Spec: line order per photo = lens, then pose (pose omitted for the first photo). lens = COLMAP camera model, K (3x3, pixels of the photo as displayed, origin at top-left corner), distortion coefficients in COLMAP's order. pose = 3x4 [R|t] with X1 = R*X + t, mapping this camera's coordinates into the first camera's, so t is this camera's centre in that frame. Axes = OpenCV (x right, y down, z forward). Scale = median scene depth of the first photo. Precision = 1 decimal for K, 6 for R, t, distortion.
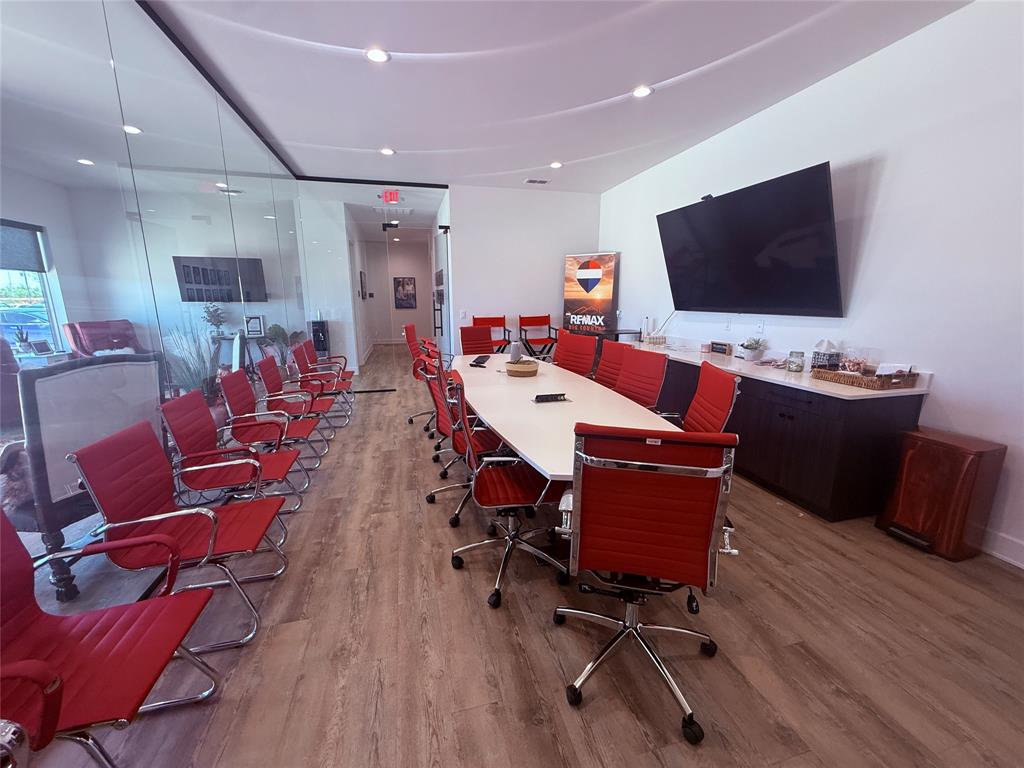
lens RADIAL K [[412.9, 0, 513.4], [0, 412.9, 384.6], [0, 0, 1]] dist [-0.001043, -0.000302]
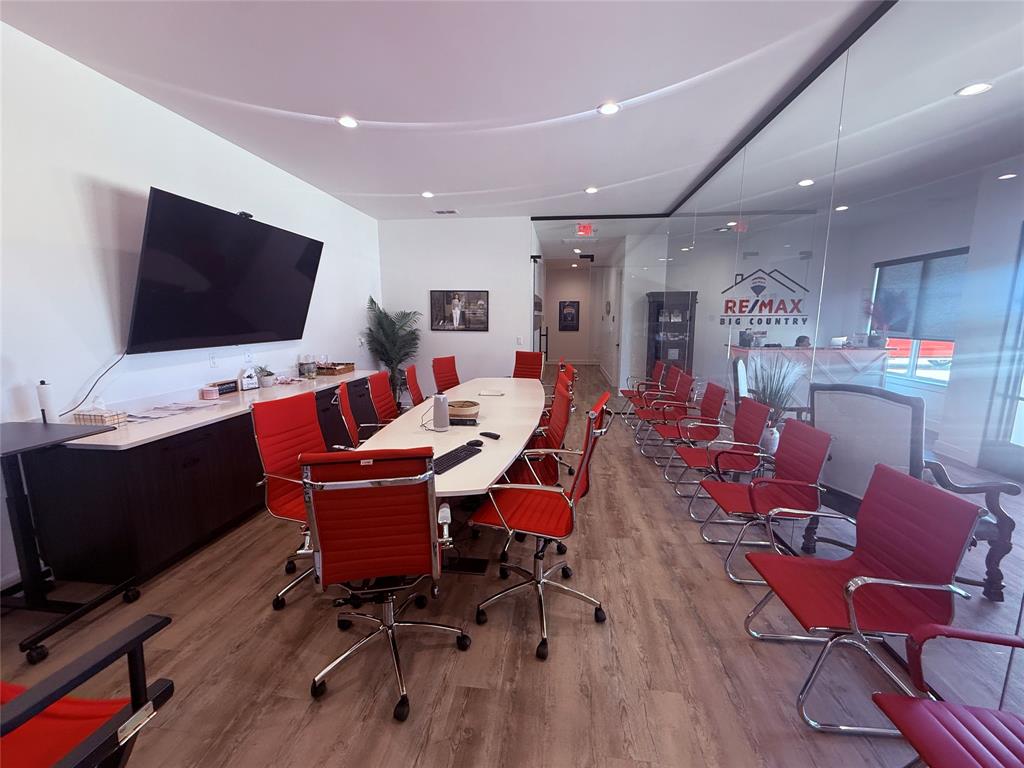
lens RADIAL K [[412.9, 0, 513.4], [0, 412.9, 384.6], [0, 0, 1]] dist [-0.001043, -0.000302]
pose [[-0.930654, -0.059207, 0.361080, -0.457426], [0.074673, 0.935321, 0.345831, -0.446926], [-0.358201, 0.348812, -0.866038, 1.978439]]
